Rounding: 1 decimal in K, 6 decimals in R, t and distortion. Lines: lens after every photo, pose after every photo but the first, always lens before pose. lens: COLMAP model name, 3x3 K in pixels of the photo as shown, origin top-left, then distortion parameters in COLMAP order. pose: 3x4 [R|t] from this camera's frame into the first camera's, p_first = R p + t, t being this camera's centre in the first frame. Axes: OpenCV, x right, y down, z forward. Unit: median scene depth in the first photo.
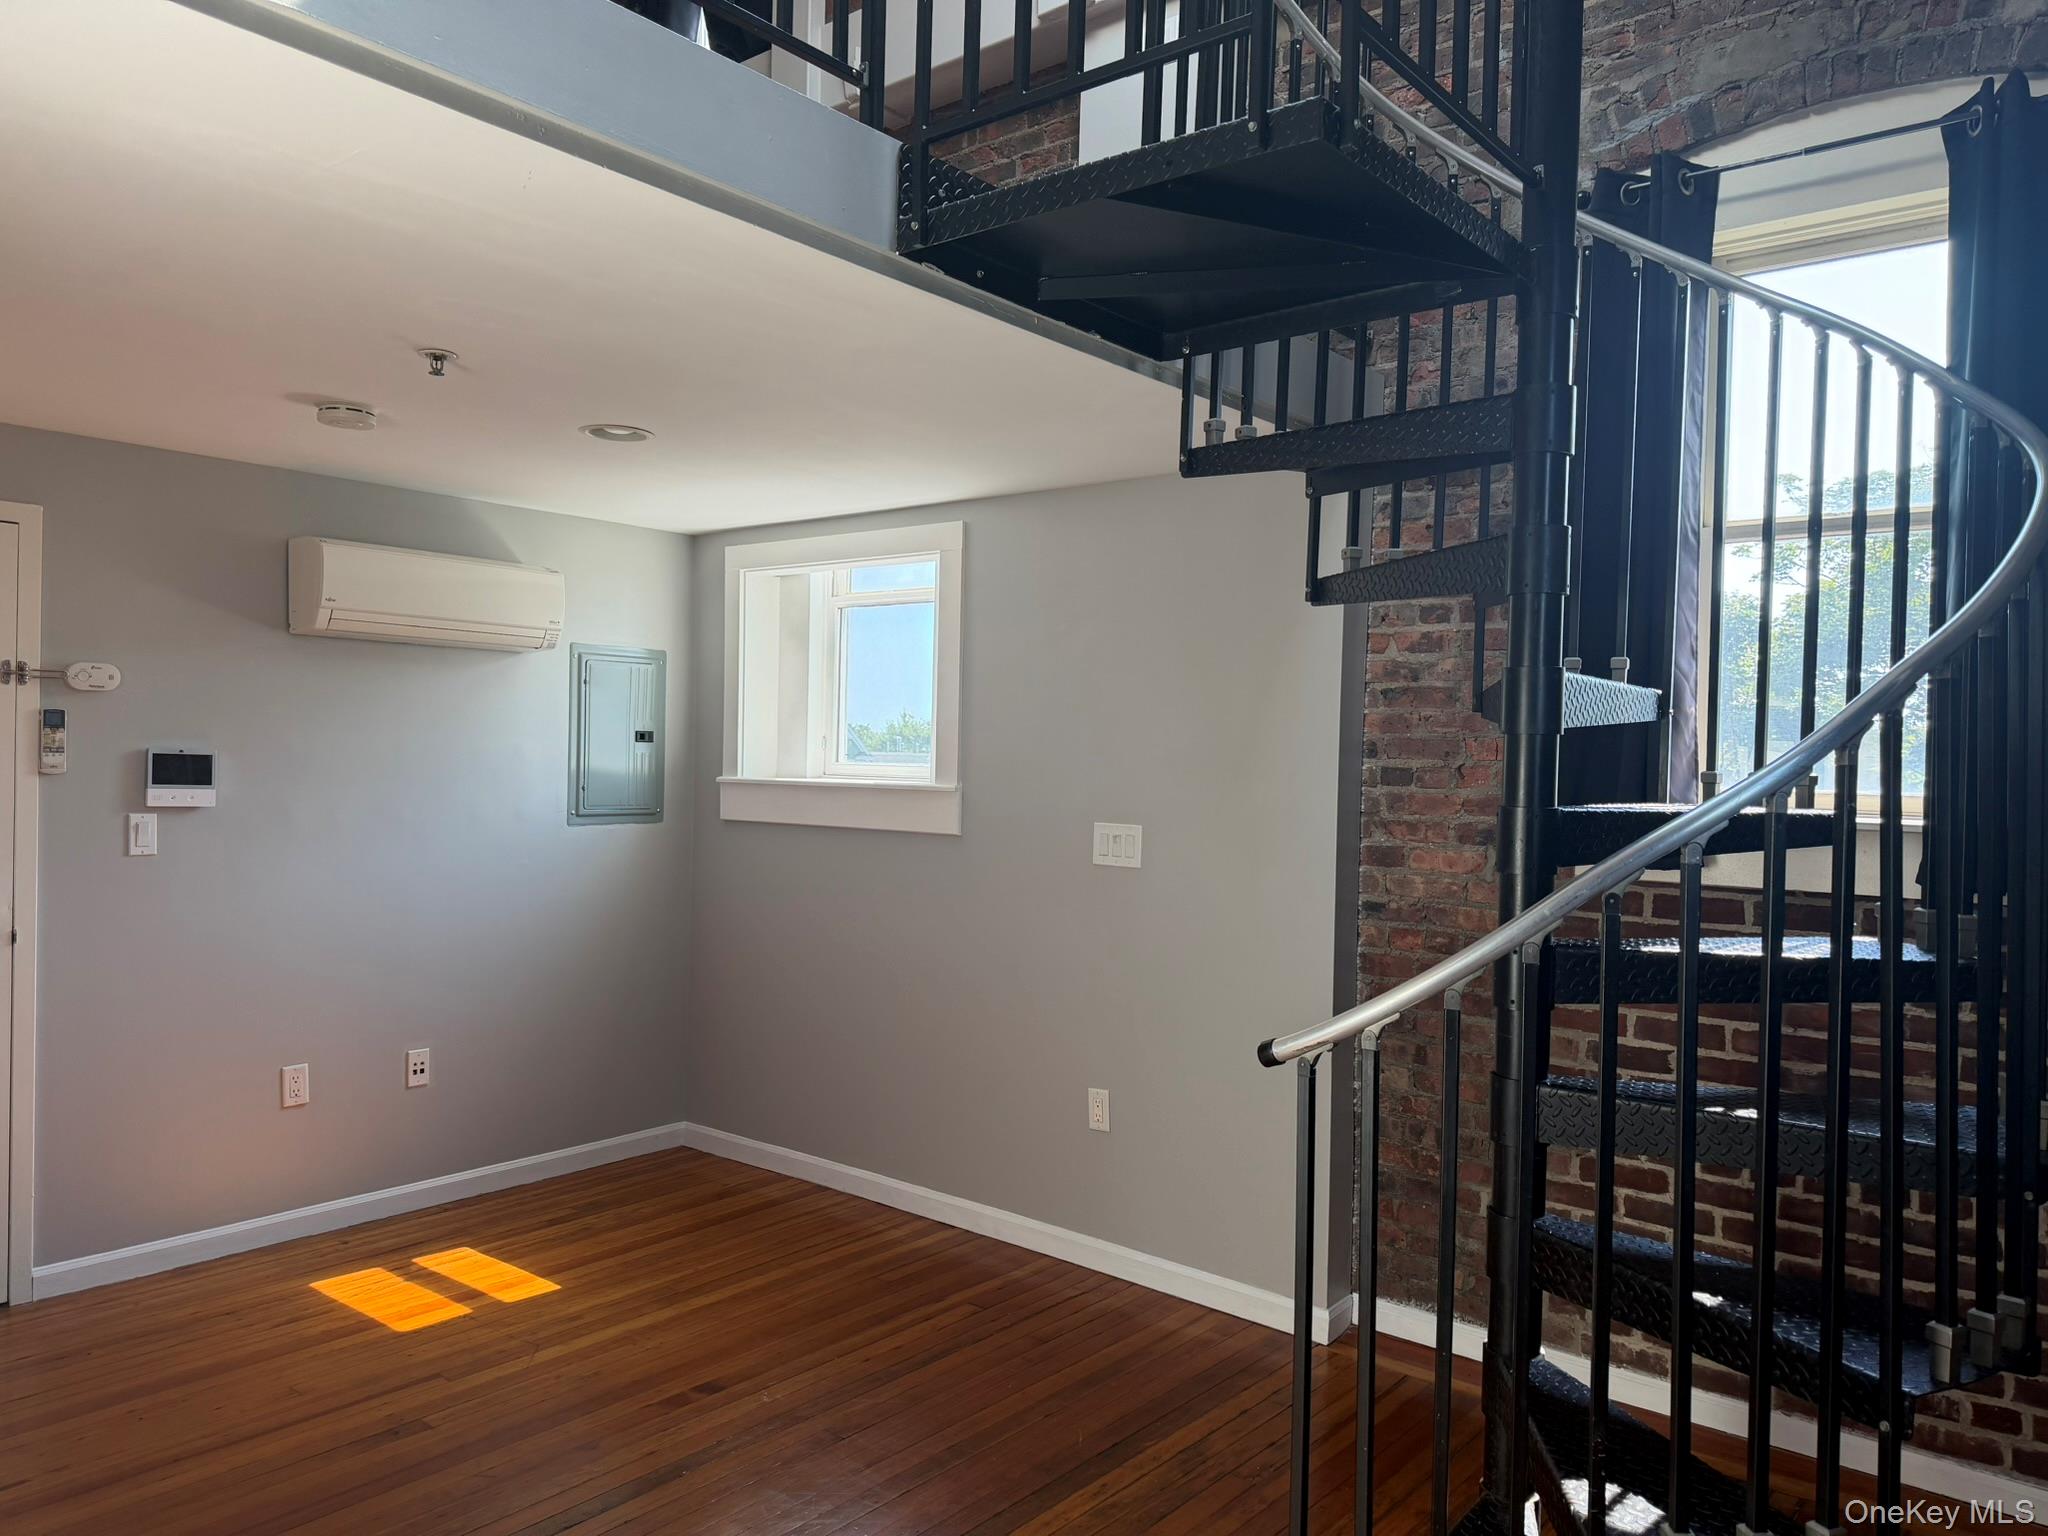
lens RADIAL K [[1424.7, 0, 1030.9], [0, 1424.7, 769.6], [0, 0, 1]] dist [-0.053104, 0.026606]
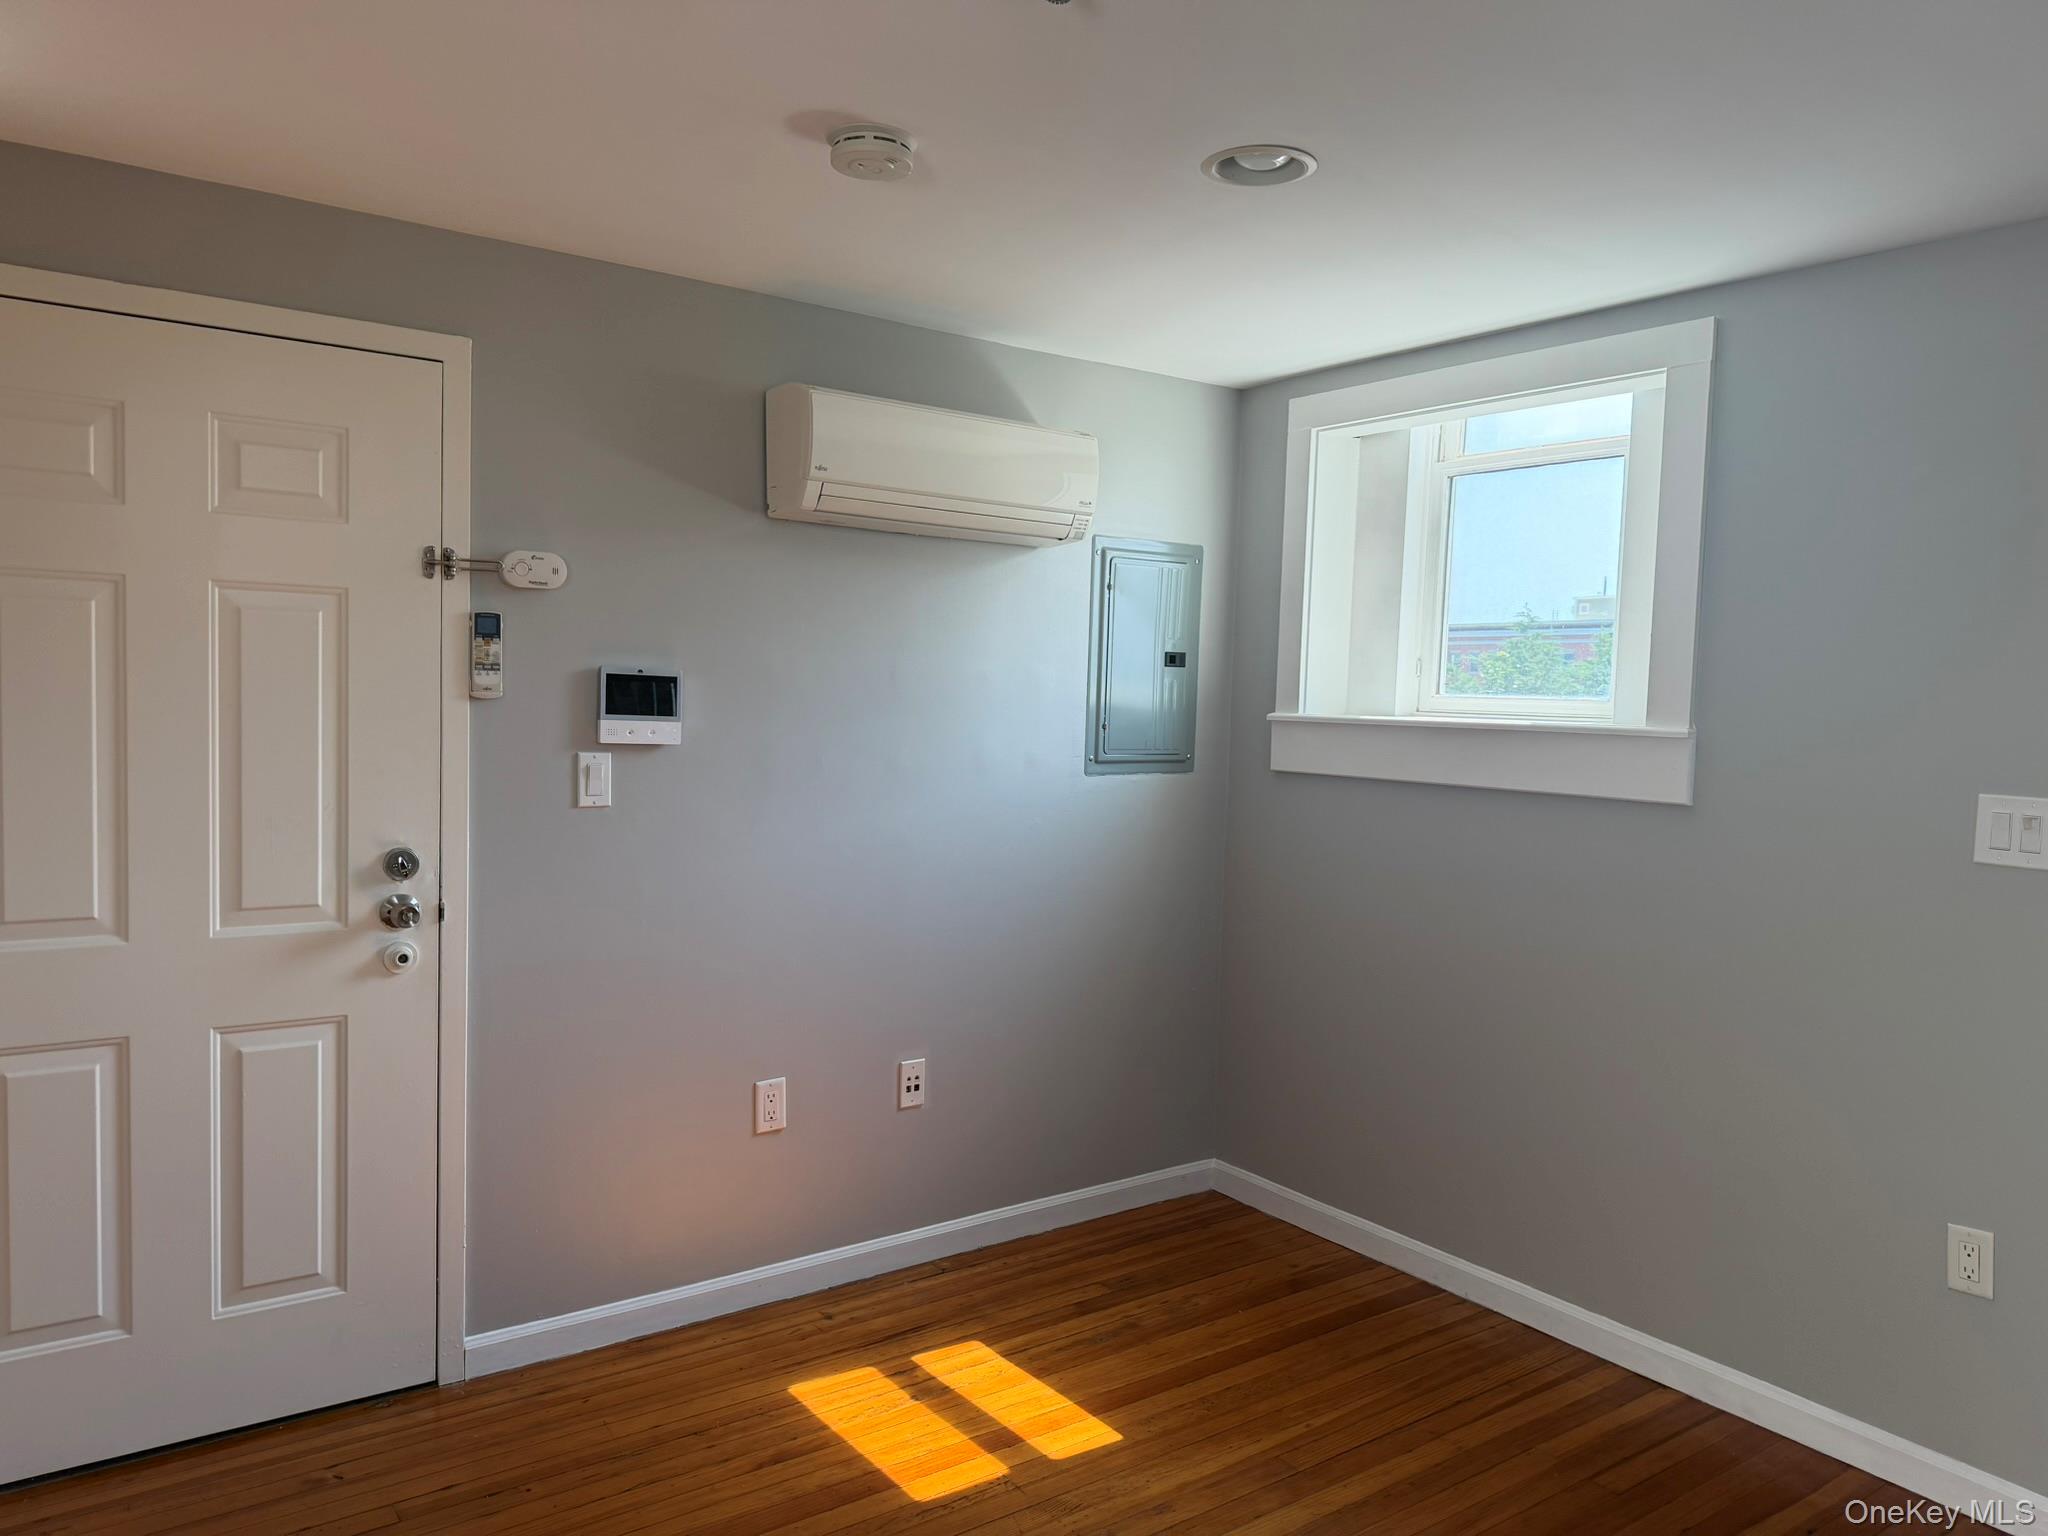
lens RADIAL K [[1447.1, 0, 983.7], [0, 1447.1, 789.5], [0, 0, 1]] dist [0.055321, -0.072622]
pose [[0.955857, 0.027144, -0.292577, -0.181810], [-0.010421, 0.998229, 0.058567, 0.002695], [0.293648, -0.052932, 0.954447, 0.278882]]
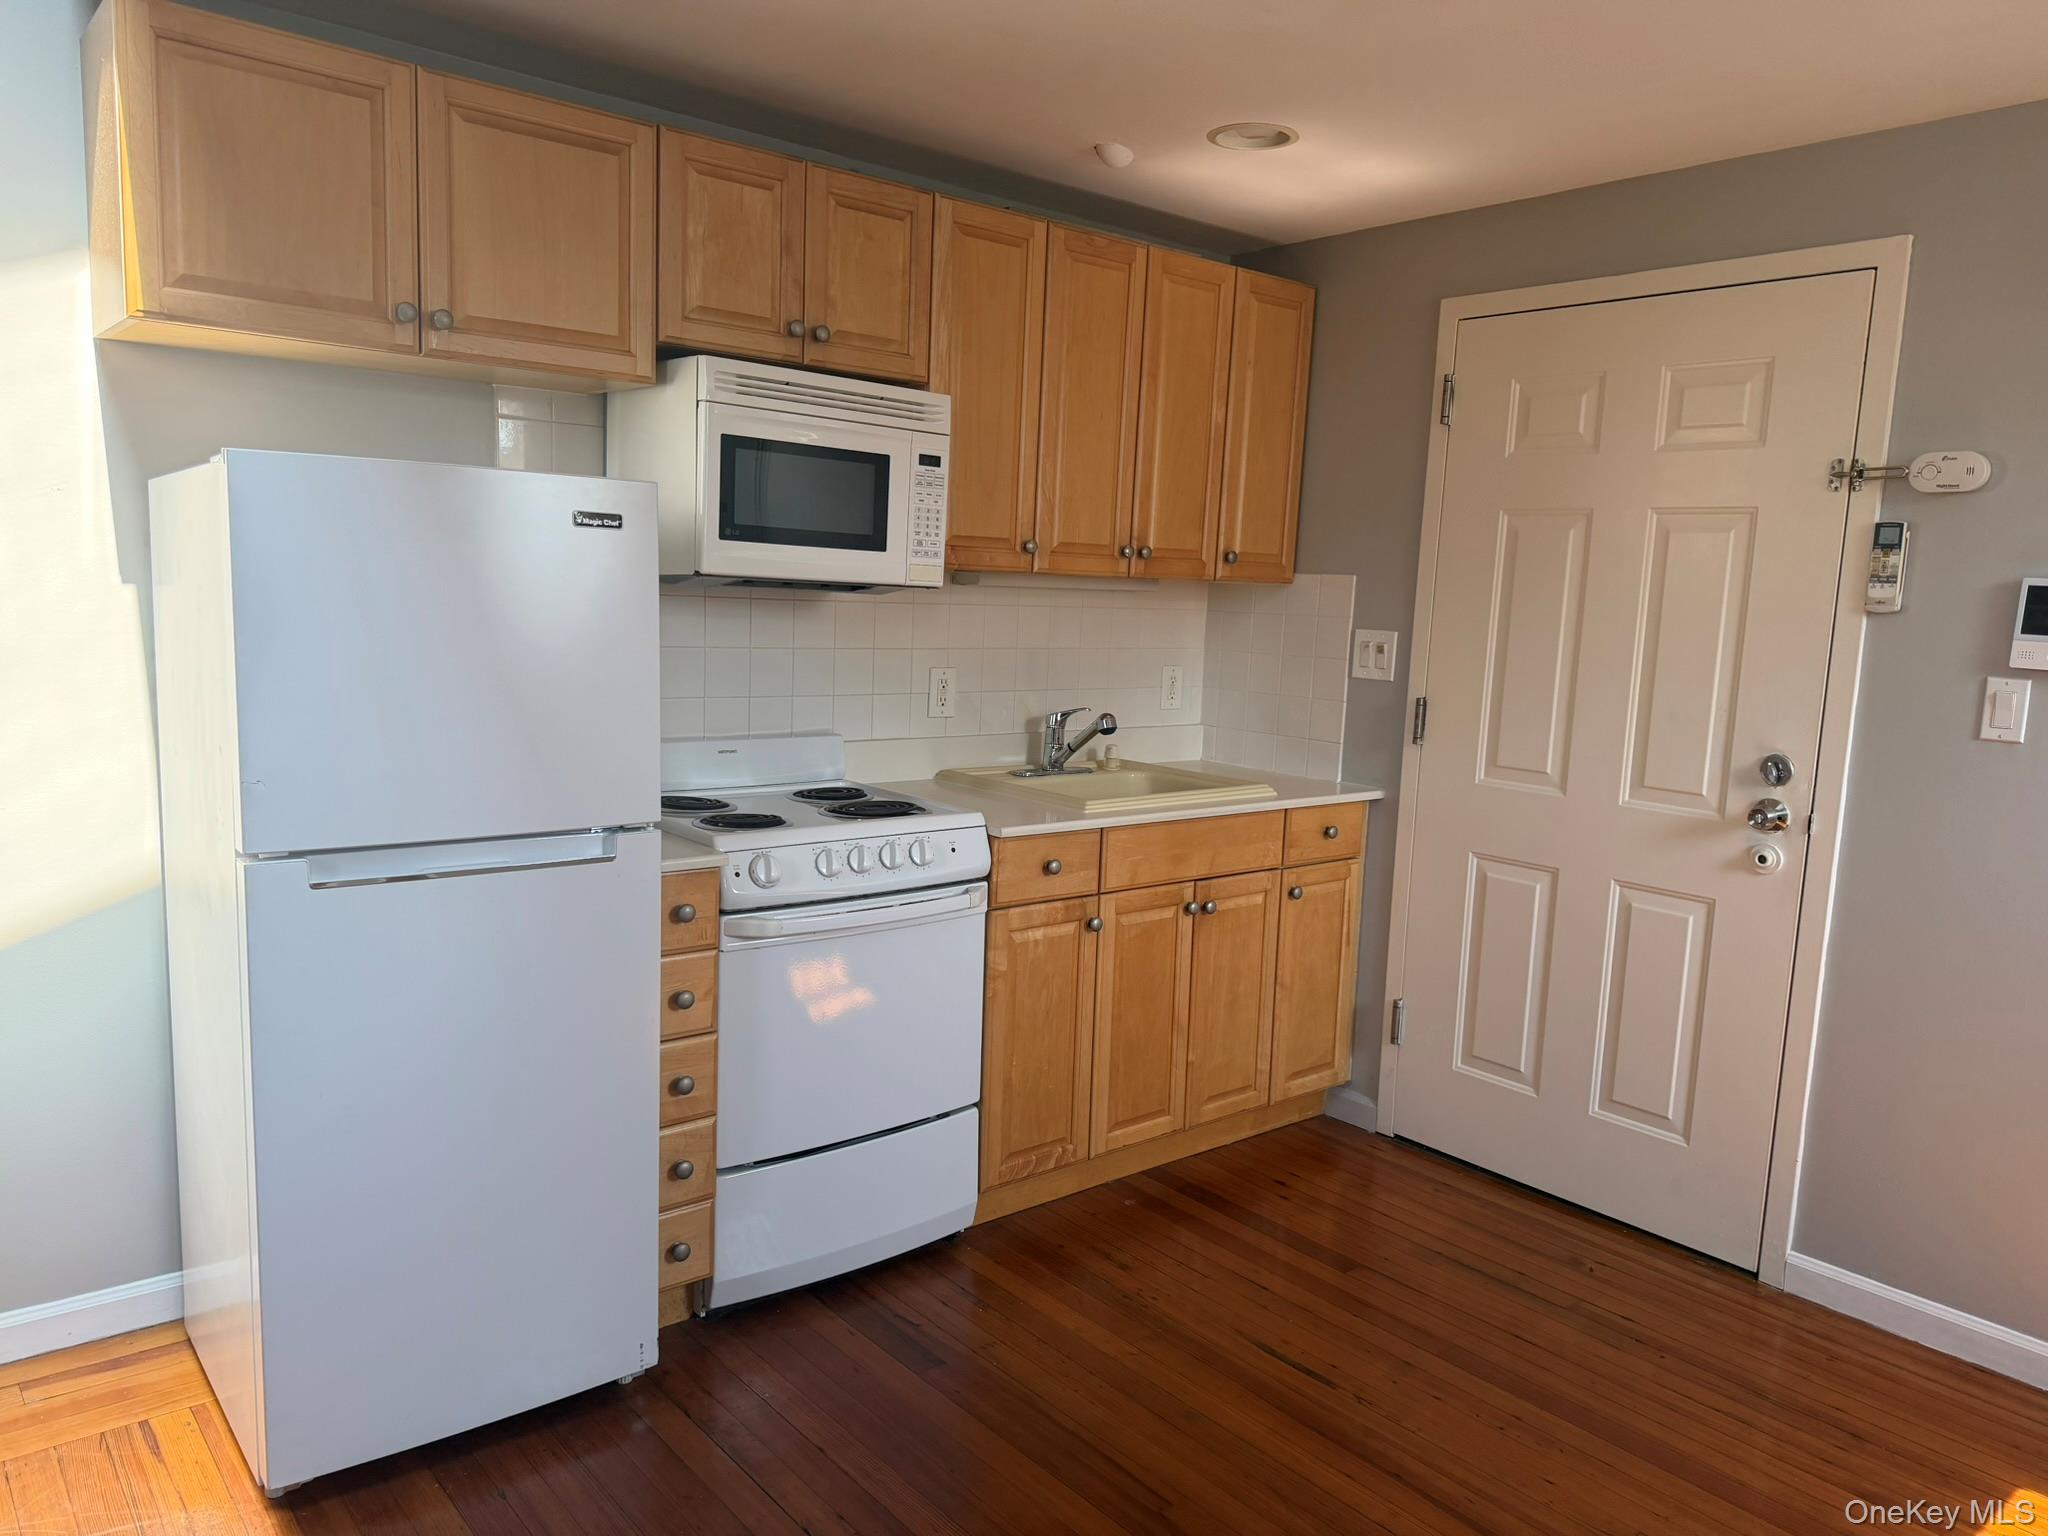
lens RADIAL K [[1431.1, 0, 1097.5], [0, 1431.1, 798.7], [0, 0, 1]] dist [0.087175, -0.133386]
pose [[-0.189023, 0.109481, -0.975850, 0.105832], [-0.057302, 0.990842, 0.122262, 0.025758], [0.980299, 0.079029, -0.181019, 0.641007]]
